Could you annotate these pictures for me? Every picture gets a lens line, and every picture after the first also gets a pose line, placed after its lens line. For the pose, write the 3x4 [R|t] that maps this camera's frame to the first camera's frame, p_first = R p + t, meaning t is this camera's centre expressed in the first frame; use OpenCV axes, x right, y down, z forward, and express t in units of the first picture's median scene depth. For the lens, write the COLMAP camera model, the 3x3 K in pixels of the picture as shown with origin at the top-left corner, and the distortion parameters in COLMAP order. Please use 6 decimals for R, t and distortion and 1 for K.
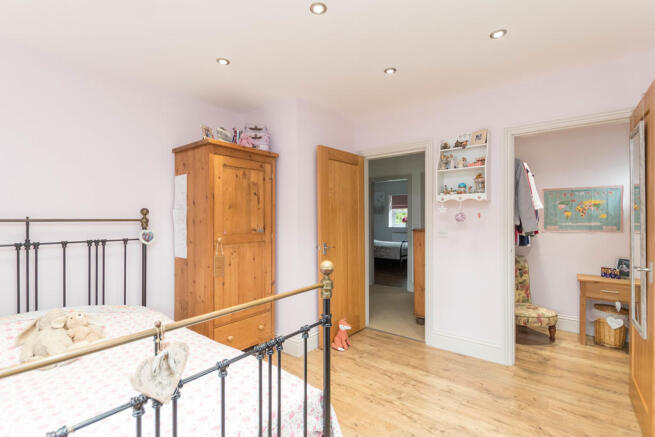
lens RADIAL K [[305.9, 0, 323.0], [0, 305.9, 218.9], [0, 0, 1]] dist [0.010035, 0.000578]
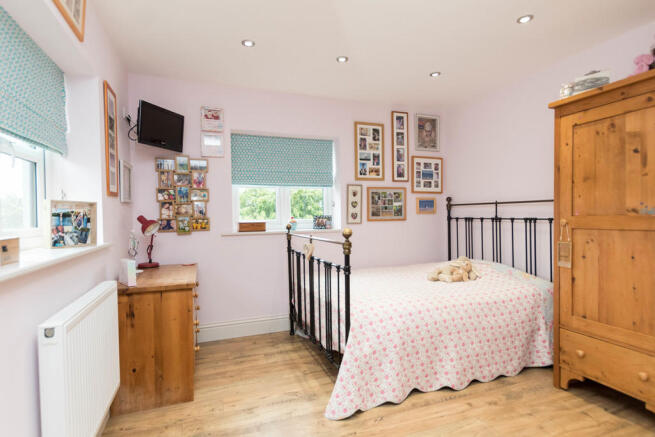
lens RADIAL K [[331.1, 0, 324.9], [0, 331.1, 217.2], [0, 0, 1]] dist [0.007194, -0.000053]
pose [[-0.513175, 0.014599, -0.858160, 0.768411], [0.010218, 0.999888, 0.010900, 0.041429], [0.858223, -0.003175, -0.513266, 0.949003]]
